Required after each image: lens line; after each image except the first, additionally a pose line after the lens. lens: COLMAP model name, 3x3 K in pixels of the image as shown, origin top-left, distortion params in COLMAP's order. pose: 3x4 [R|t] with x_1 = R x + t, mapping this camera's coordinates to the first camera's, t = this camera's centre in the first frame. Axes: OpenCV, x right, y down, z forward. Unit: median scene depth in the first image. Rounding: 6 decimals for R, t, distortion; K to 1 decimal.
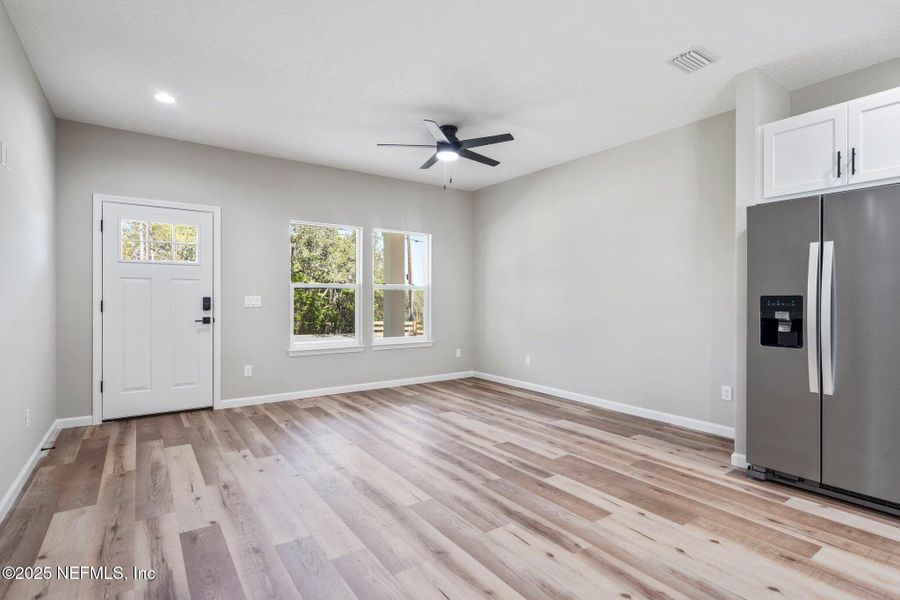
lens RADIAL K [[444.9, 0, 451.5], [0, 444.9, 298.9], [0, 0, 1]] dist [0.000849, 0.000788]
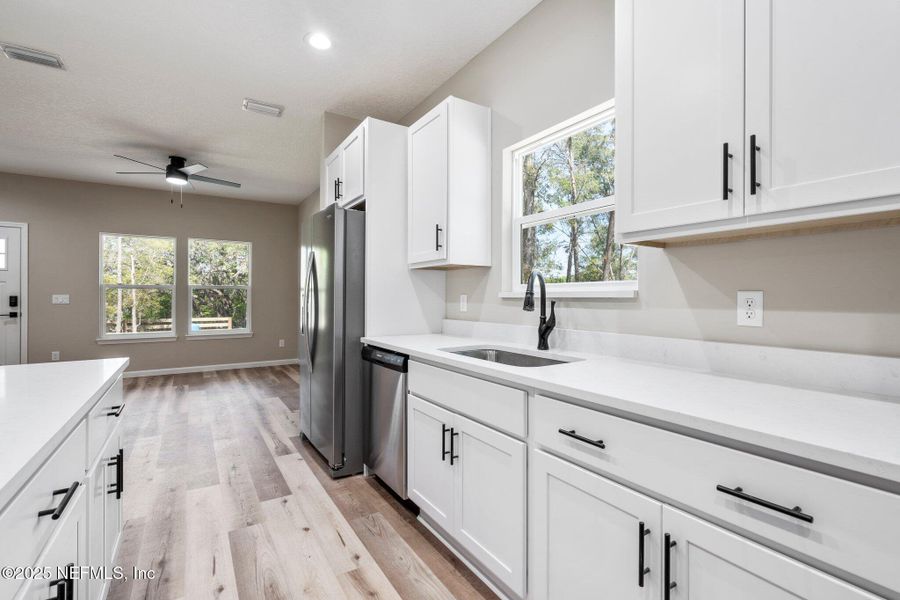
lens RADIAL K [[410.0, 0, 450.5], [0, 410.0, 295.0], [0, 0, 1]] dist [0.001062, 0.000127]
pose [[0.998836, -0.000981, -0.048223, 0.980991], [0.000710, 0.999984, -0.005636, 0.000796], [0.048228, 0.005595, 0.998821, -0.118552]]
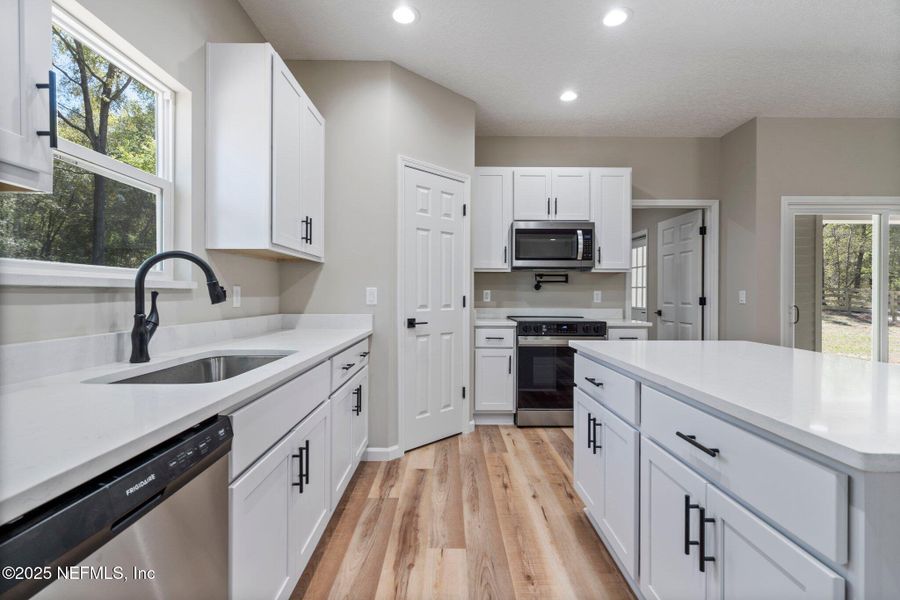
lens RADIAL K [[417.9, 0, 447.8], [0, 417.9, 293.8], [0, 0, 1]] dist [0.000097, 0.000043]
pose [[-0.818810, -0.004758, 0.574045, 0.589894], [-0.006100, 0.999981, -0.000412, 0.006244], [-0.574032, -0.003839, -0.818824, 0.659357]]
